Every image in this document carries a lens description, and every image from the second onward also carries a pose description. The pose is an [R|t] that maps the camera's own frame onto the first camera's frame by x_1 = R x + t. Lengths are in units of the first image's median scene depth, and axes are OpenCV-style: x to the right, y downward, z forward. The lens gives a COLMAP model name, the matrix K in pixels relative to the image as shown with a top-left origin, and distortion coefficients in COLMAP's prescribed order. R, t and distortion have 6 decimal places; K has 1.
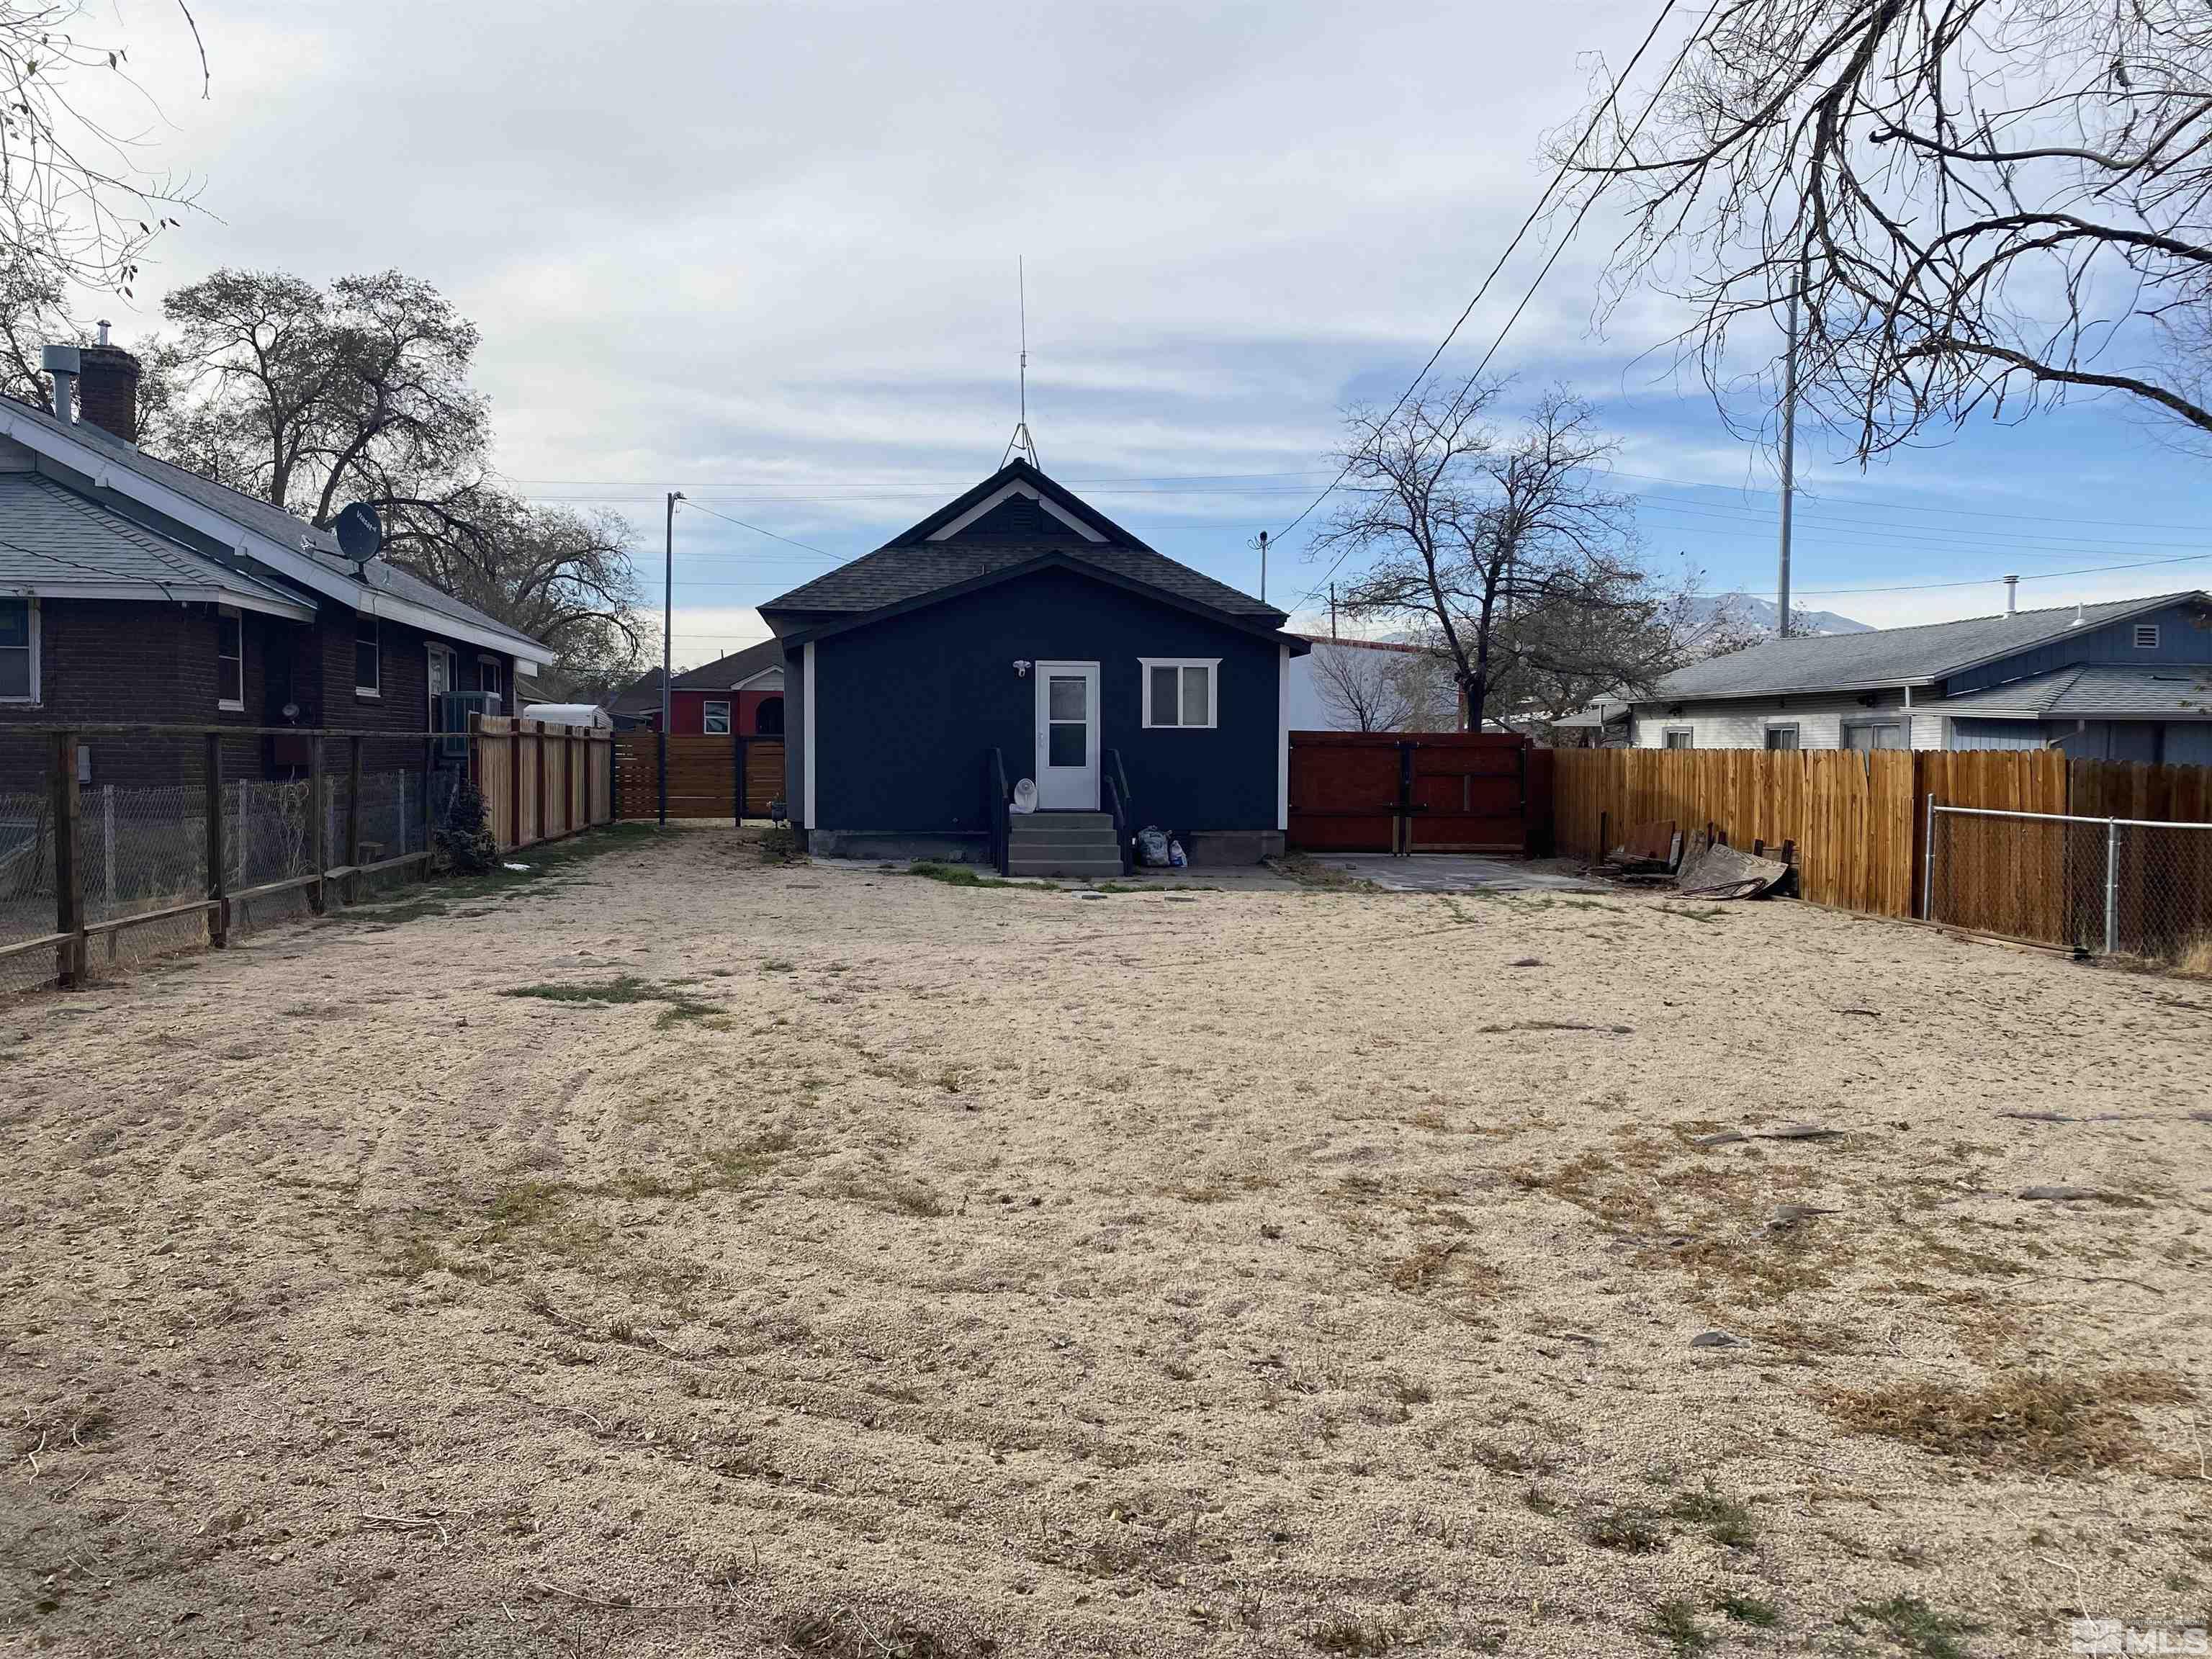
lens RADIAL K [[1679.1, 0, 1107.6], [0, 1679.1, 828.7], [0, 0, 1]] dist [0.037170, -0.037367]
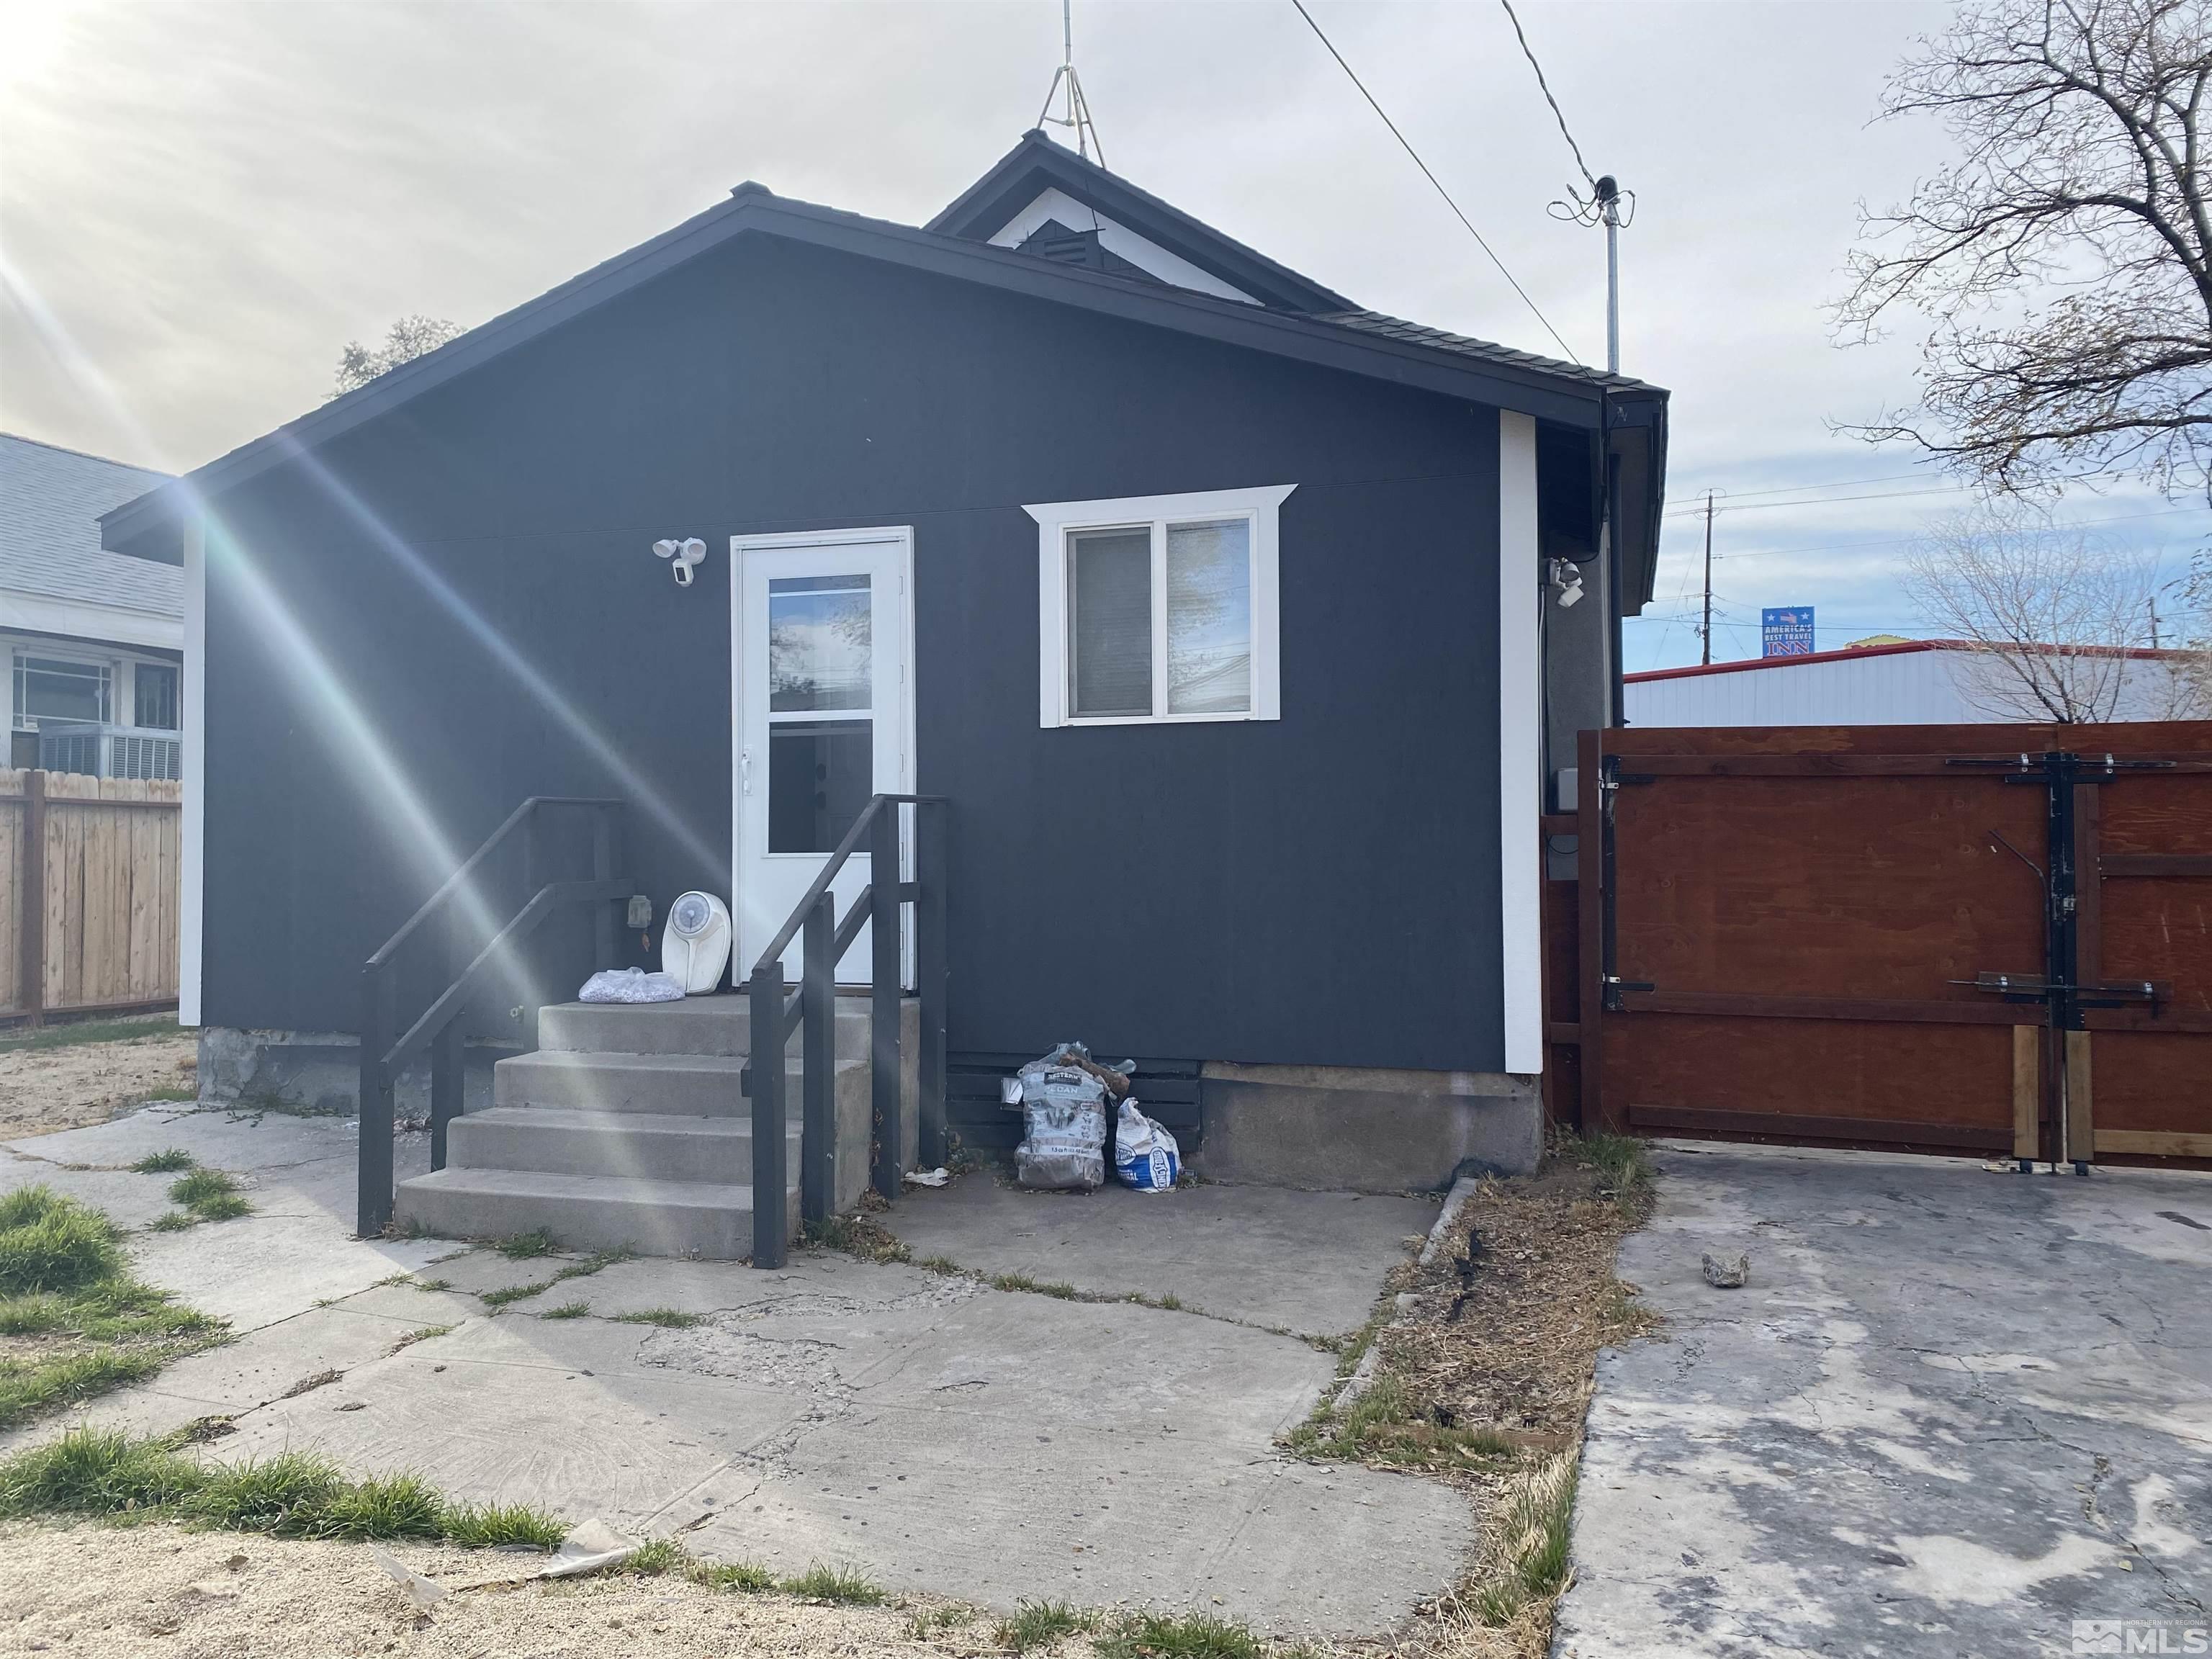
lens RADIAL K [[1679.1, 0, 1119.5], [0, 1679.1, 808.8], [0, 0, 1]] dist [0.037170, -0.037367]
pose [[0.904397, -0.019330, -0.426253, 0.166196], [-0.010737, 0.997626, -0.068023, -0.023893], [0.426556, 0.066096, 0.902043, 0.726531]]
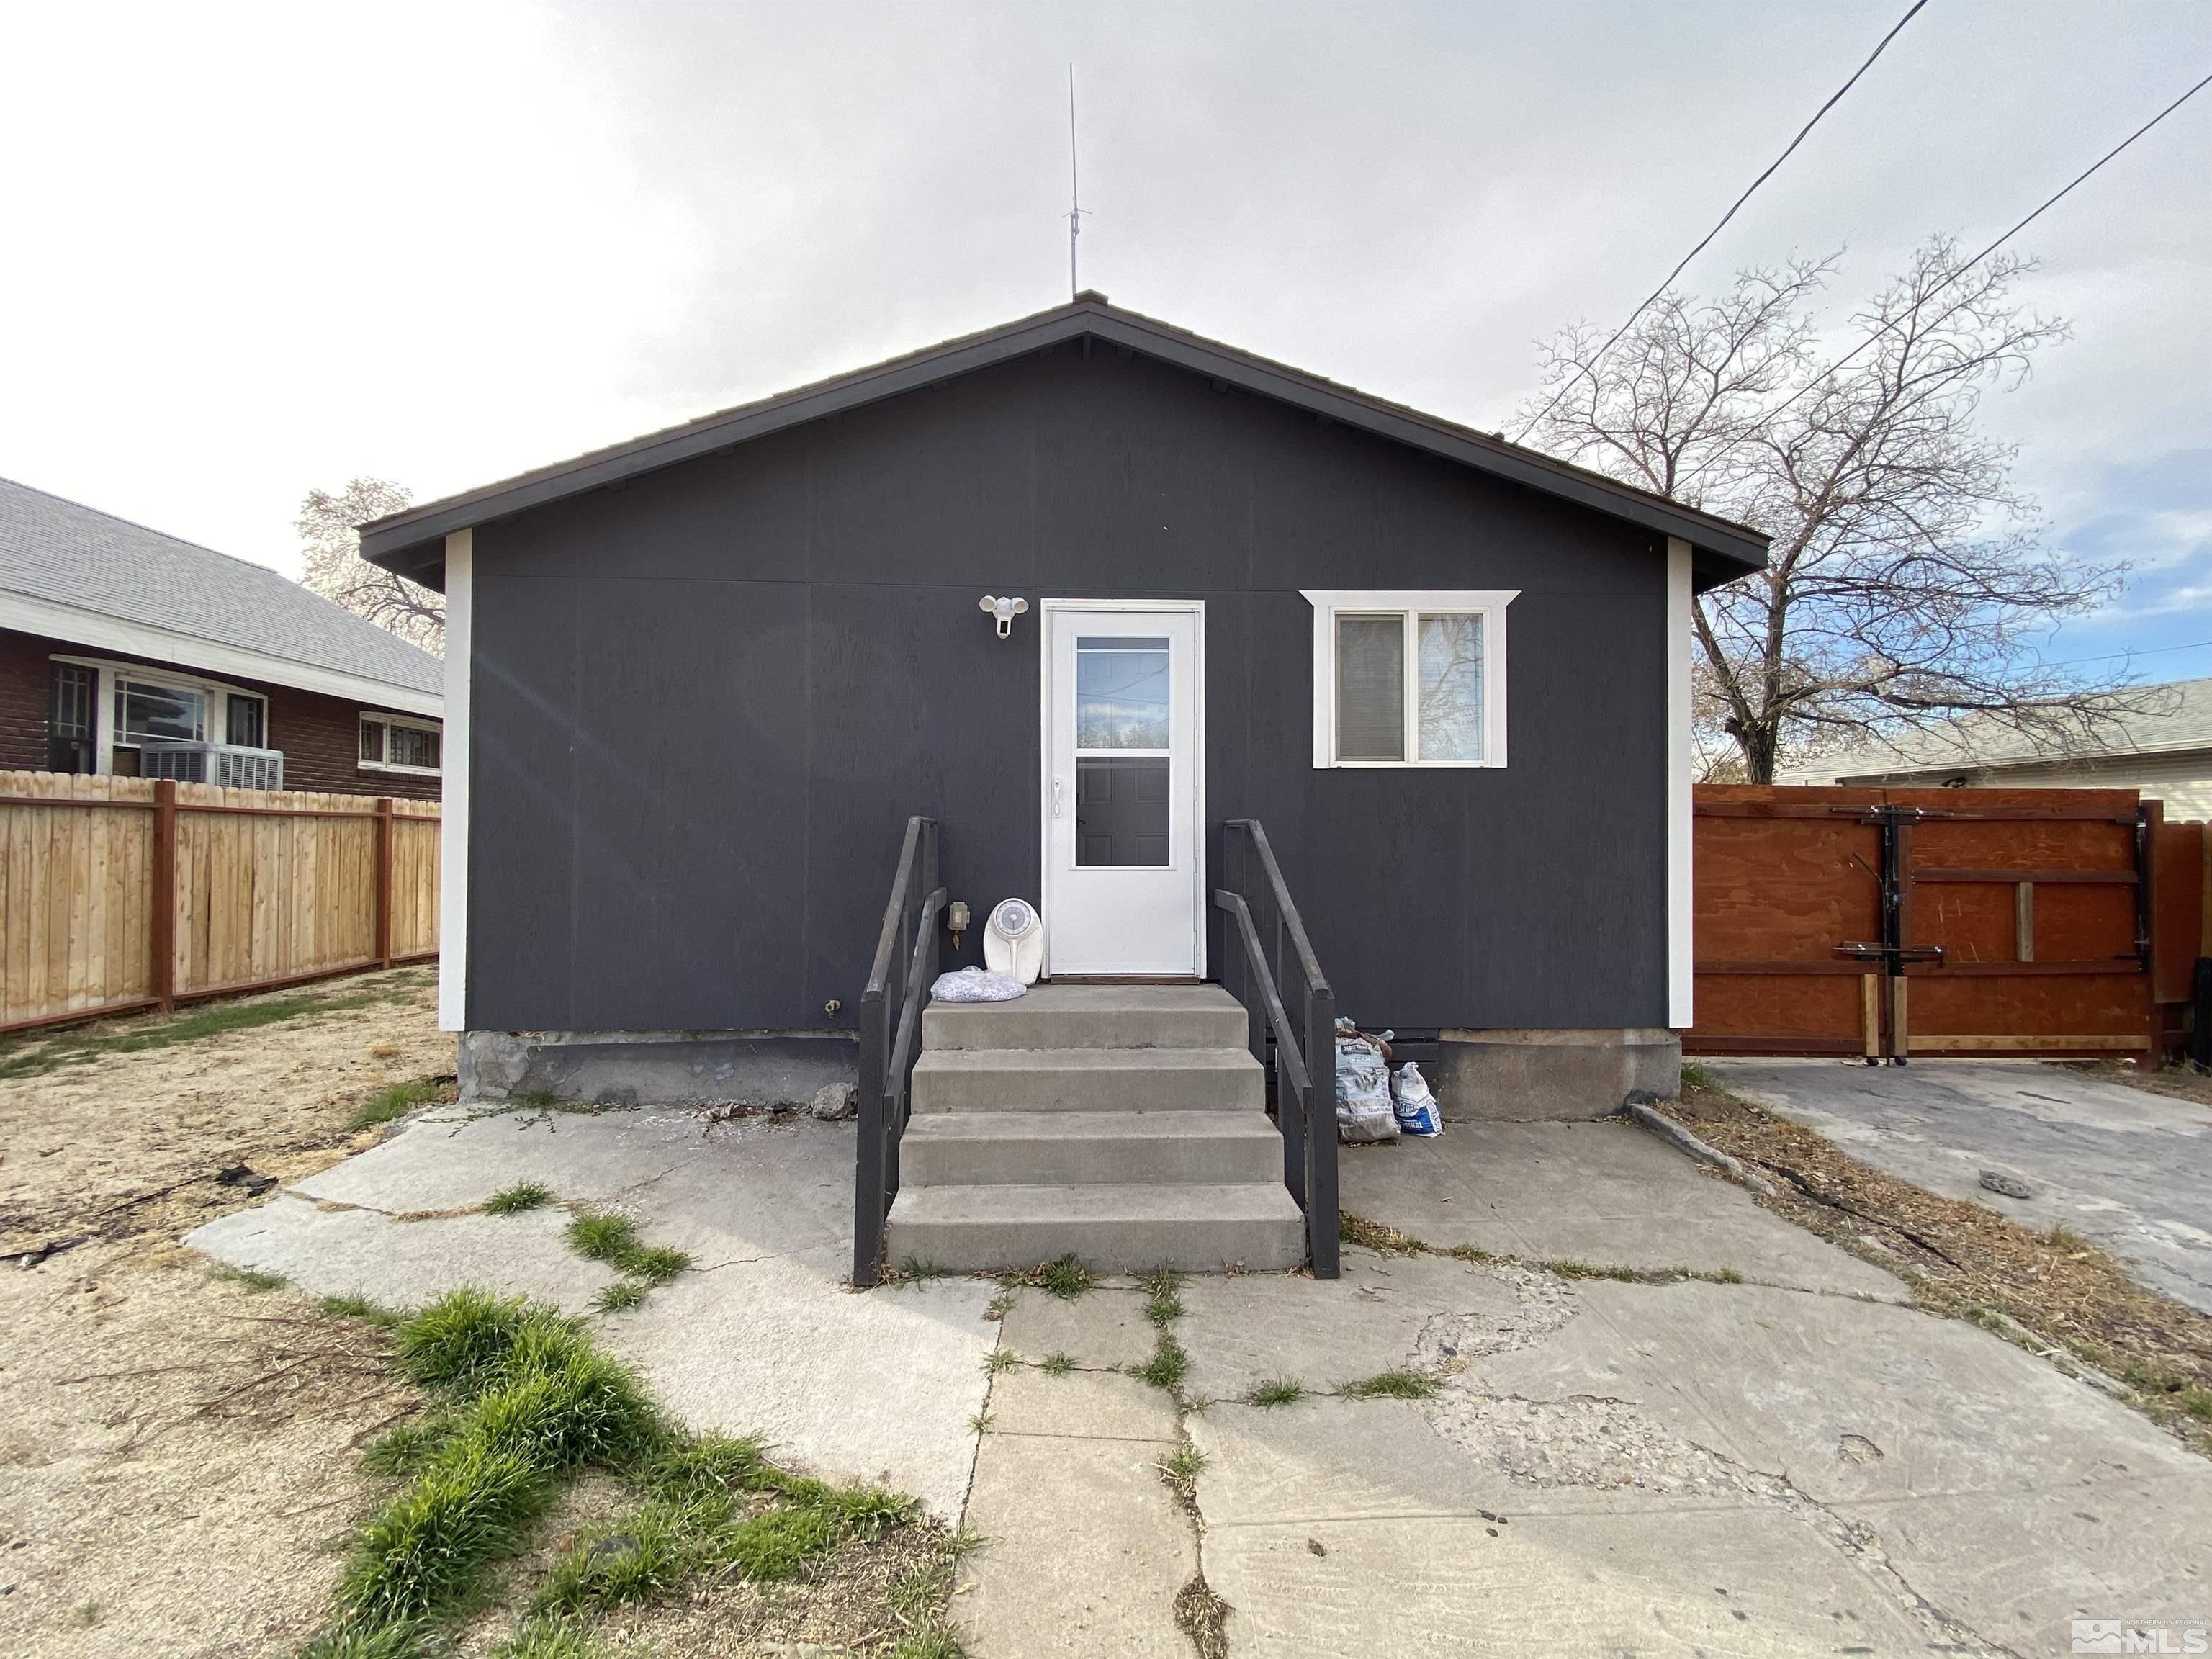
lens RADIAL K [[893.9, 0, 1099.4], [0, 893.9, 828.8], [0, 0, 1]] dist [0.001550, -0.009084]
pose [[0.994303, -0.004738, -0.106488, -0.007169], [-0.001987, 0.998015, -0.062952, -0.032642], [0.106575, 0.062805, 0.992319, 0.788864]]
